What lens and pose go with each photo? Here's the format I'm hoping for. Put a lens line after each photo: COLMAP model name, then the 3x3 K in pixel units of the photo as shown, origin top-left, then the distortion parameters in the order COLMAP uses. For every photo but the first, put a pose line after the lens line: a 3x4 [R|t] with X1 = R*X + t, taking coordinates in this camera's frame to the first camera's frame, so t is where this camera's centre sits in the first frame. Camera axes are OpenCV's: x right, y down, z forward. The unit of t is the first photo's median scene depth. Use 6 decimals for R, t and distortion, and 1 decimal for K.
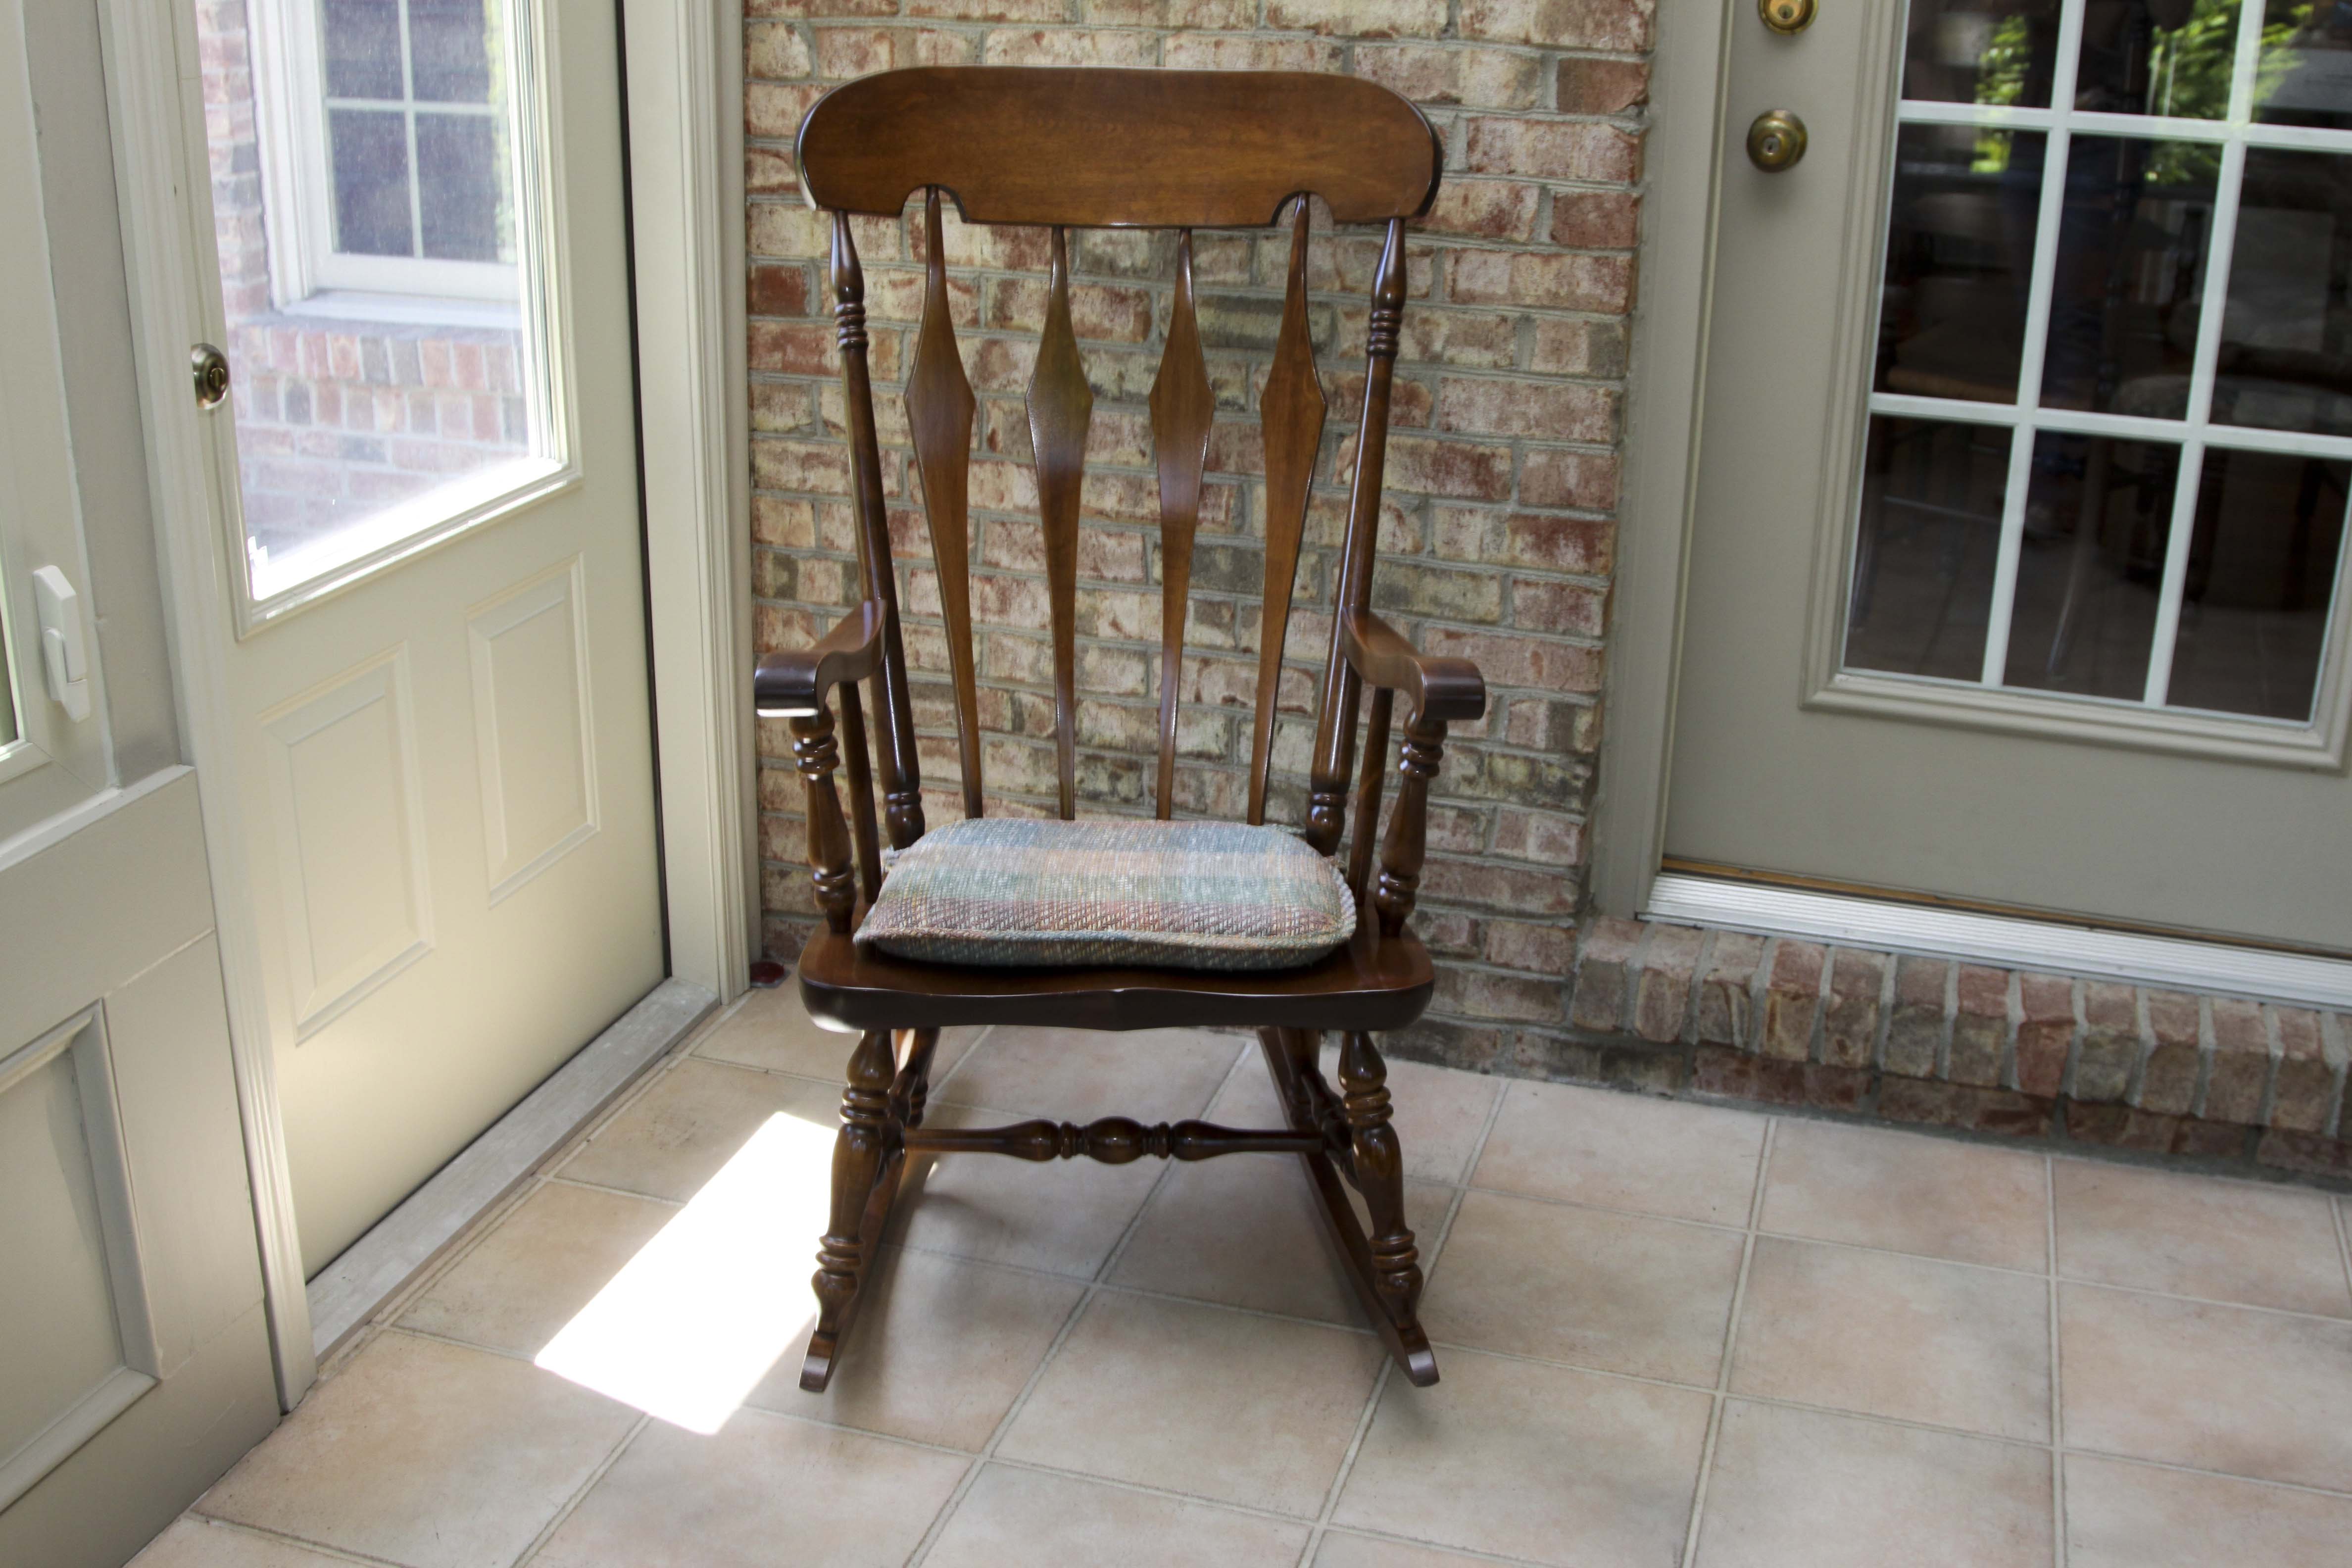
lens RADIAL K [[2513.4, 0, 1214.3], [0, 2513.4, 755.9], [0, 0, 1]] dist [-0.119778, 0.000000]
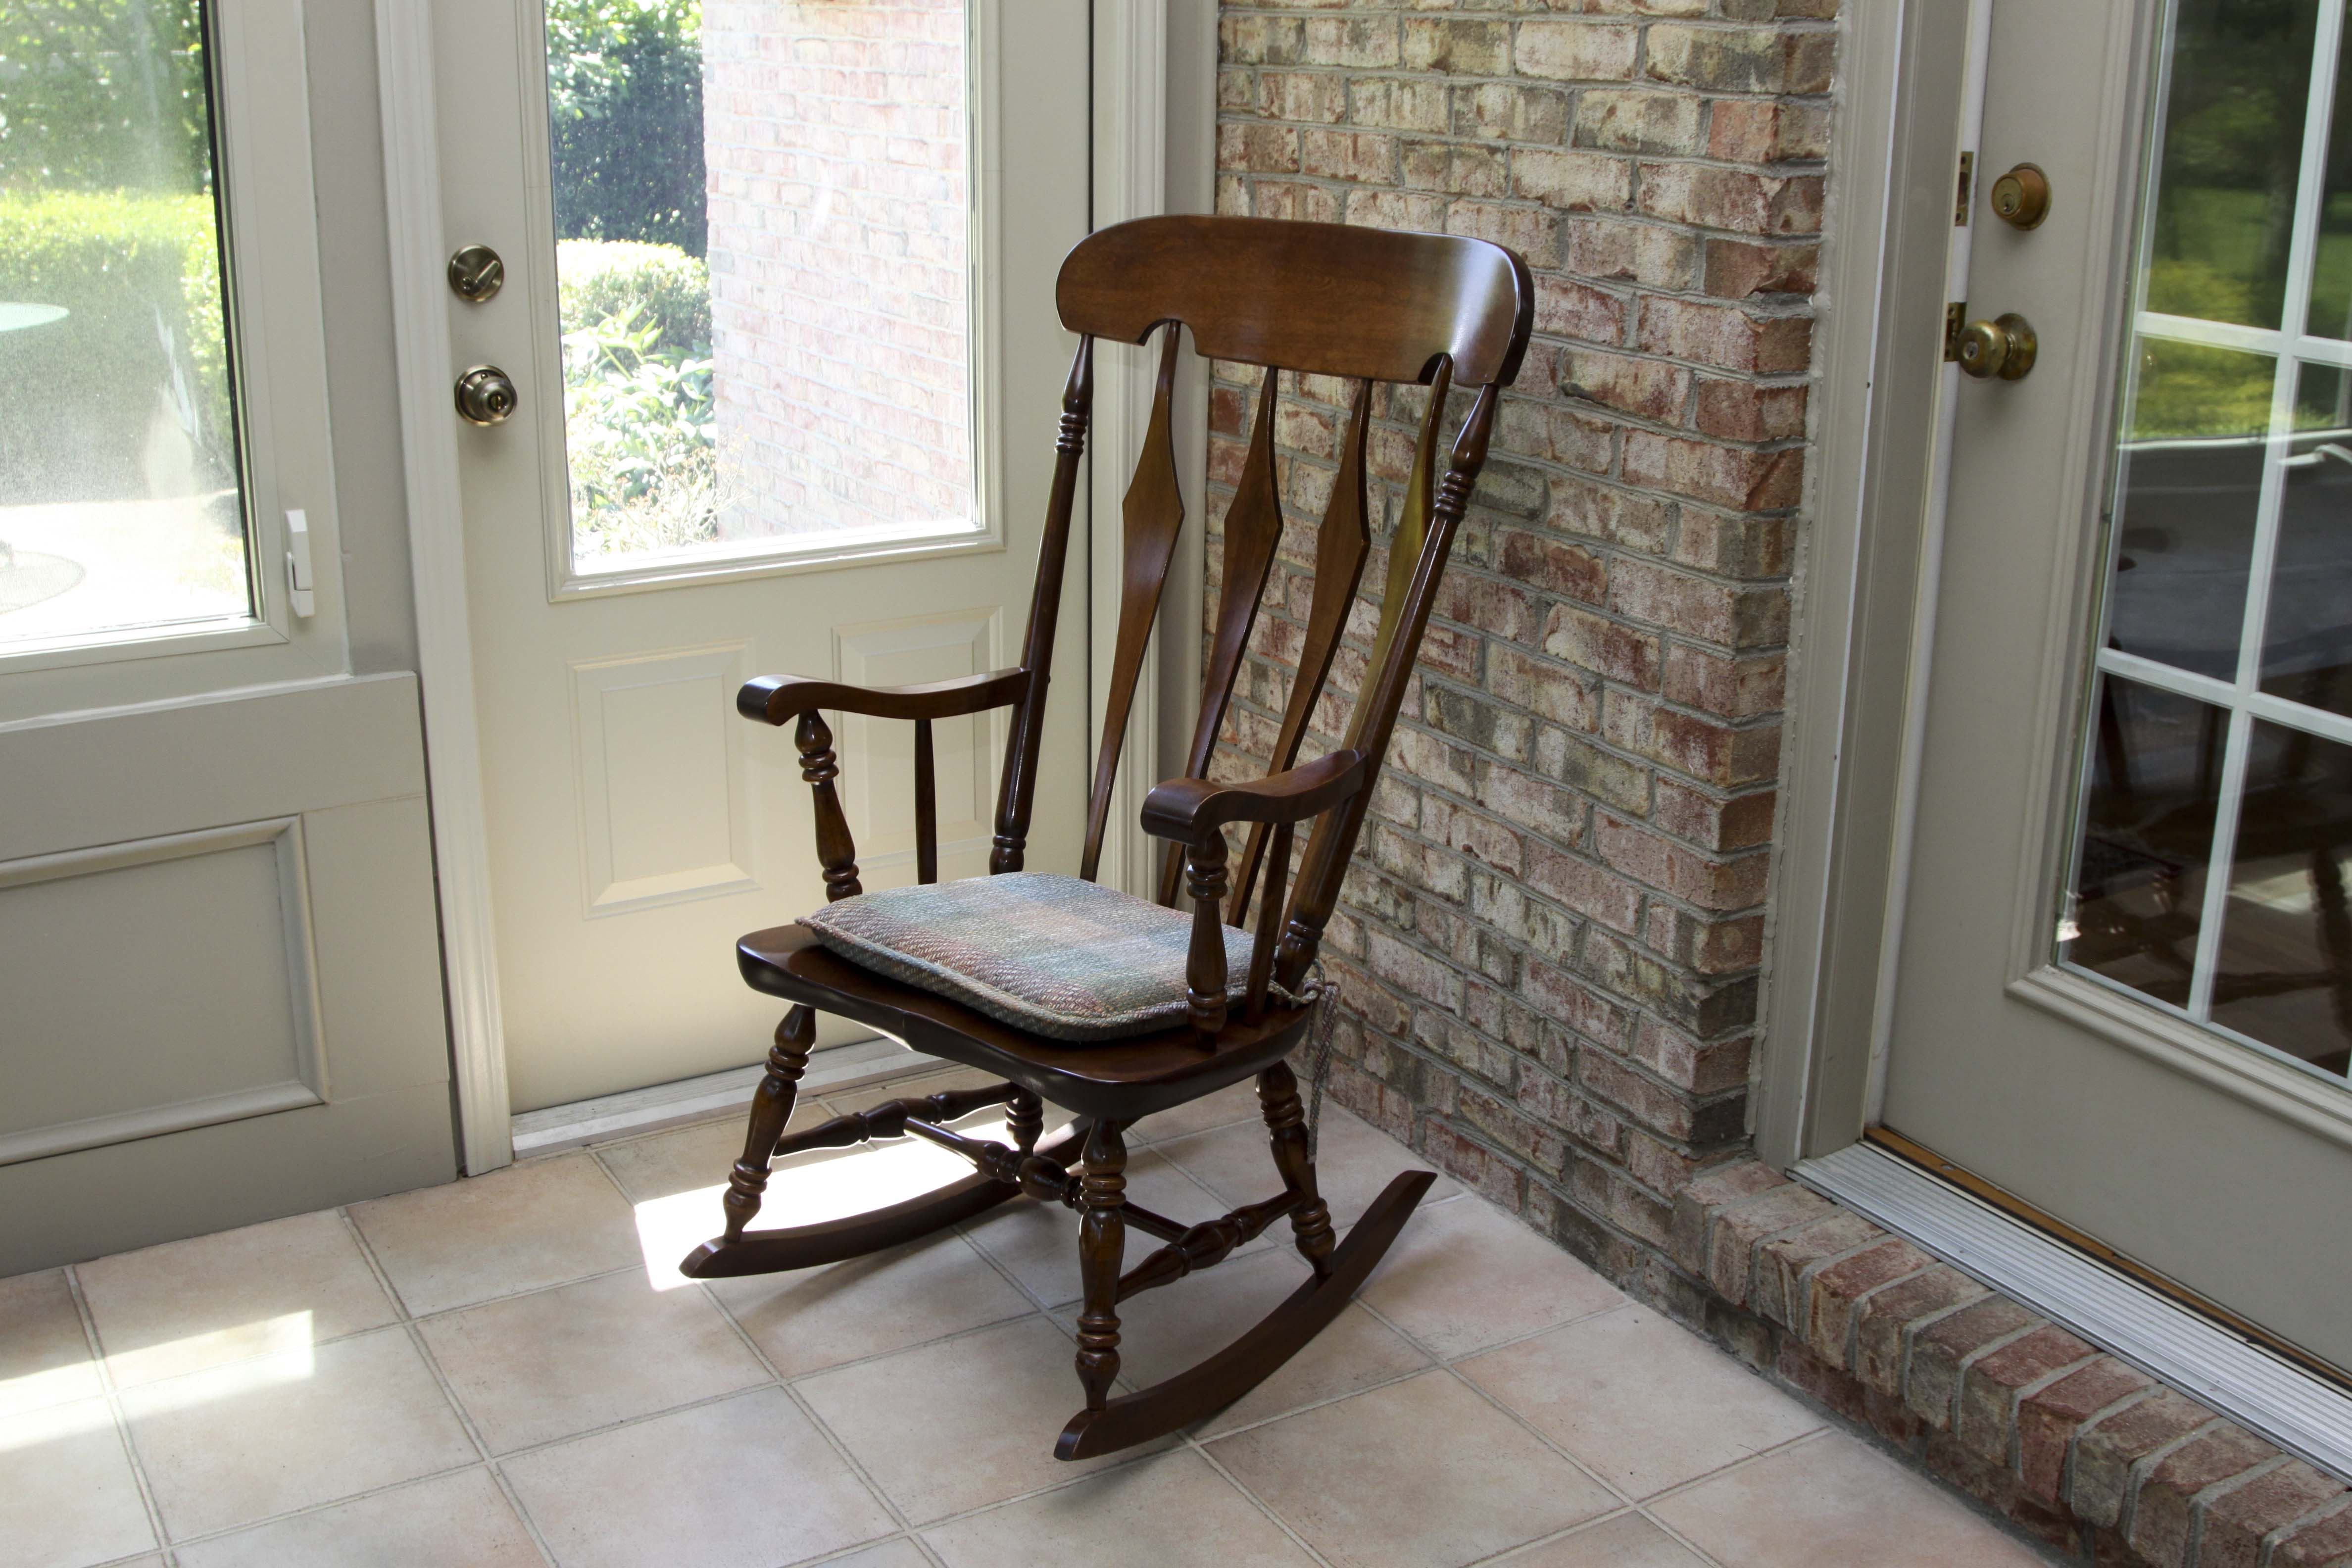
lens RADIAL K [[2513.4, 0, 1221.4], [0, 2513.4, 762.2], [0, 0, 1]] dist [-0.119778, 0.000000]
pose [[0.743975, 0.184201, -0.642317, 0.615765], [-0.226423, 0.973880, 0.017027, -0.054498], [0.628676, 0.132768, 0.766250, 0.162573]]
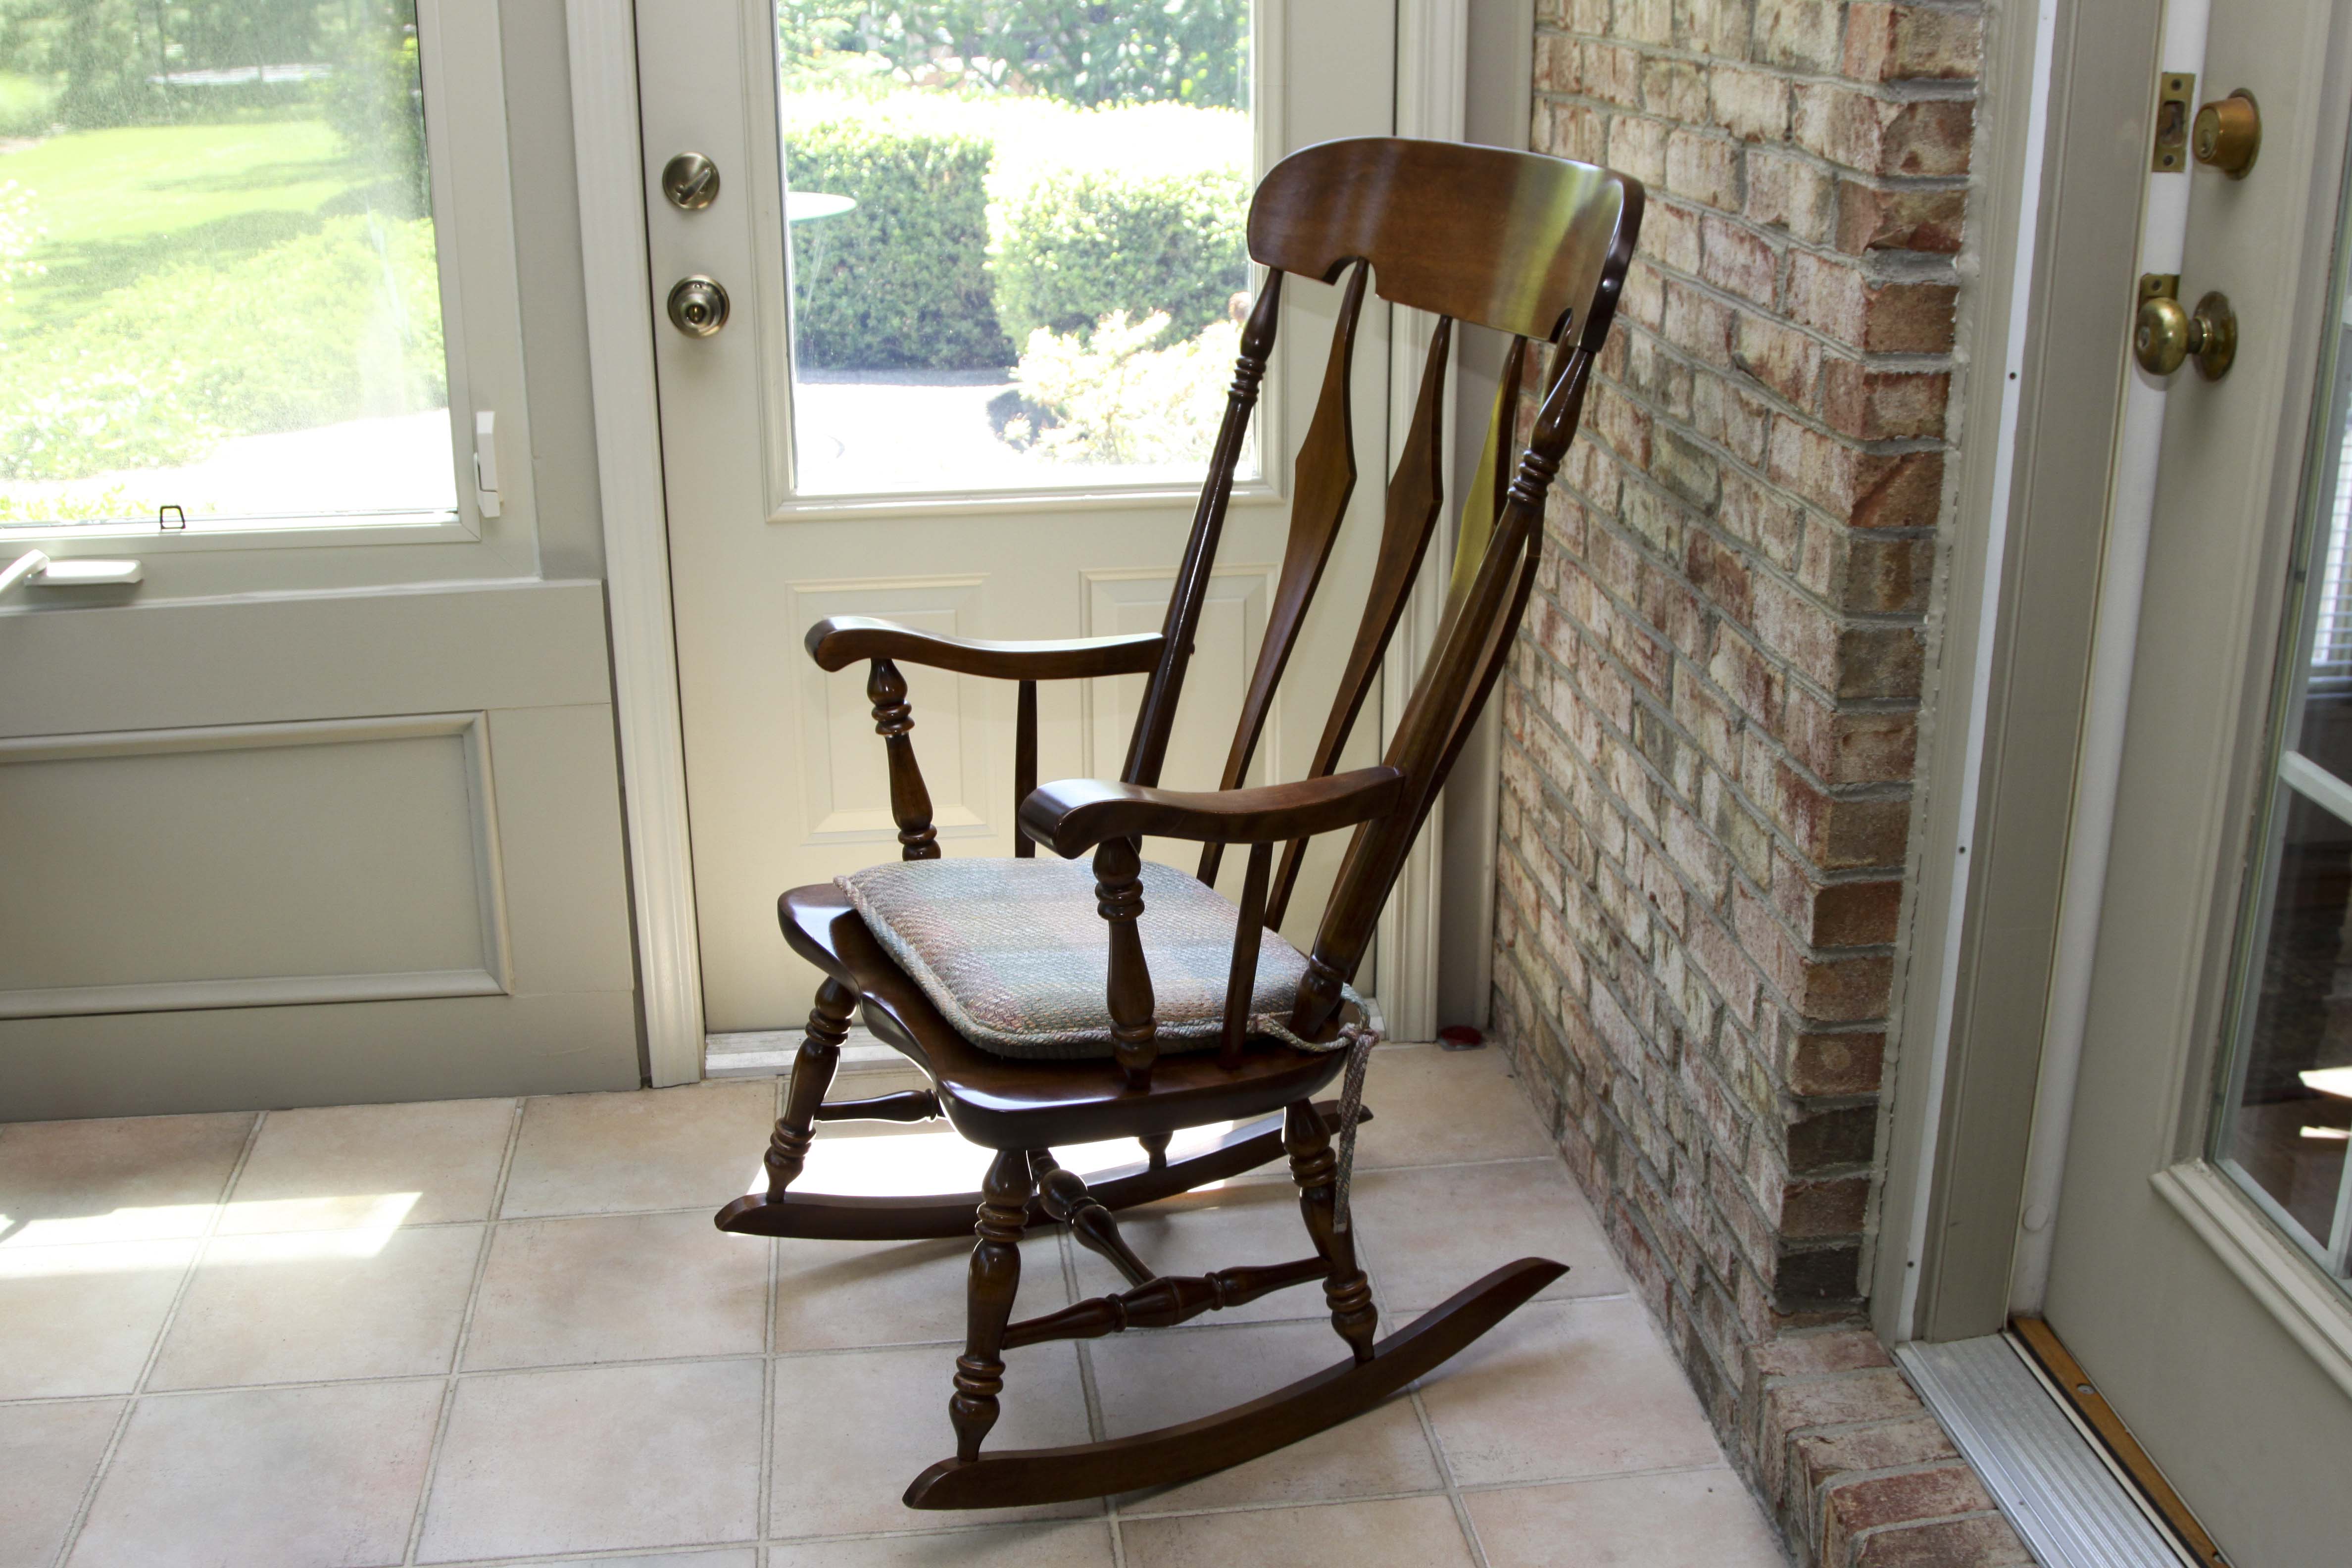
lens RADIAL K [[2513.4, 0, 1212.8], [0, 2513.4, 782.1], [0, 0, 1]] dist [-0.119778, 0.000000]
pose [[0.413162, 0.278701, -0.866962, 0.721844], [-0.302227, 0.940024, 0.158158, -0.159633], [0.859044, 0.196675, 0.472613, 0.484594]]
